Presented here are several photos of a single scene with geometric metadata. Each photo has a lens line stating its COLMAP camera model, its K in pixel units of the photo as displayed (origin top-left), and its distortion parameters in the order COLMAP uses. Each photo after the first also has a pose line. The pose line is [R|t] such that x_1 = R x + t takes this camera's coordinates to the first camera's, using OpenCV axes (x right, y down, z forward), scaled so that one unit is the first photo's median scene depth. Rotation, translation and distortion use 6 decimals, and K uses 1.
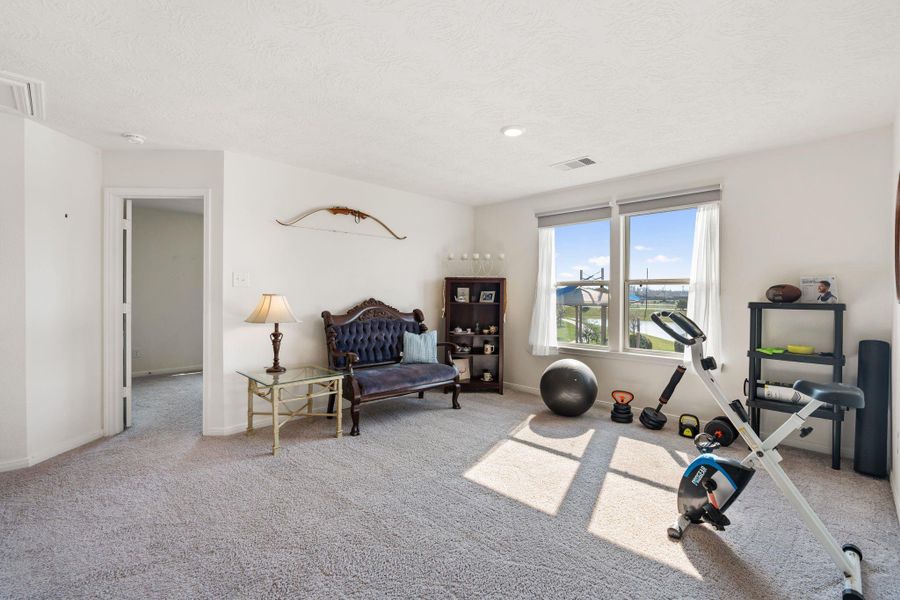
lens RADIAL K [[421.7, 0, 450.0], [0, 421.7, 300.0], [0, 0, 1]] dist [-0.007401, 0.000289]
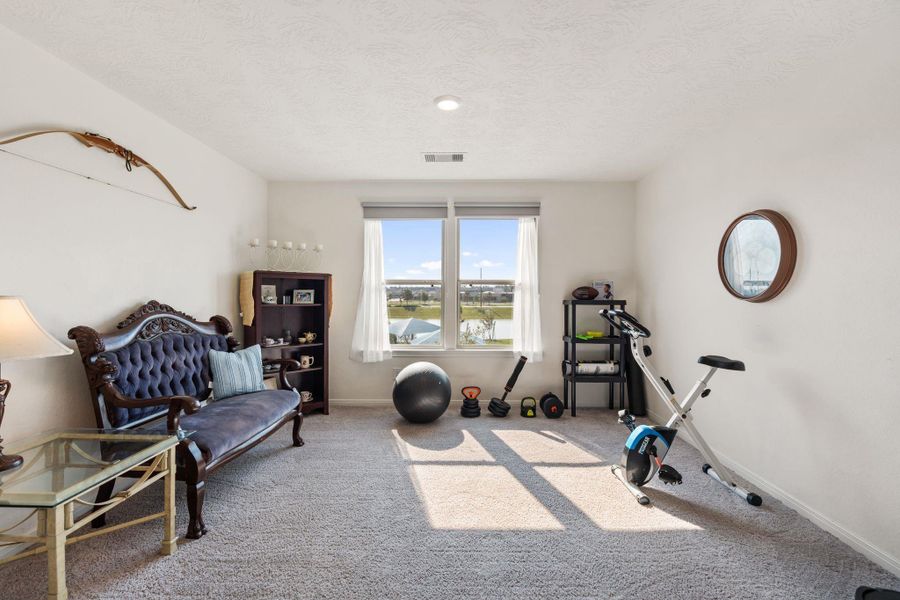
lens RADIAL K [[412.7, 0, 450.7], [0, 412.7, 298.0], [0, 0, 1]] dist [-0.010715, 0.000423]
pose [[0.698235, -0.008602, 0.715817, -0.326482], [0.009717, 0.999950, 0.002538, -0.005016], [-0.715803, 0.005183, 0.698283, 0.300142]]
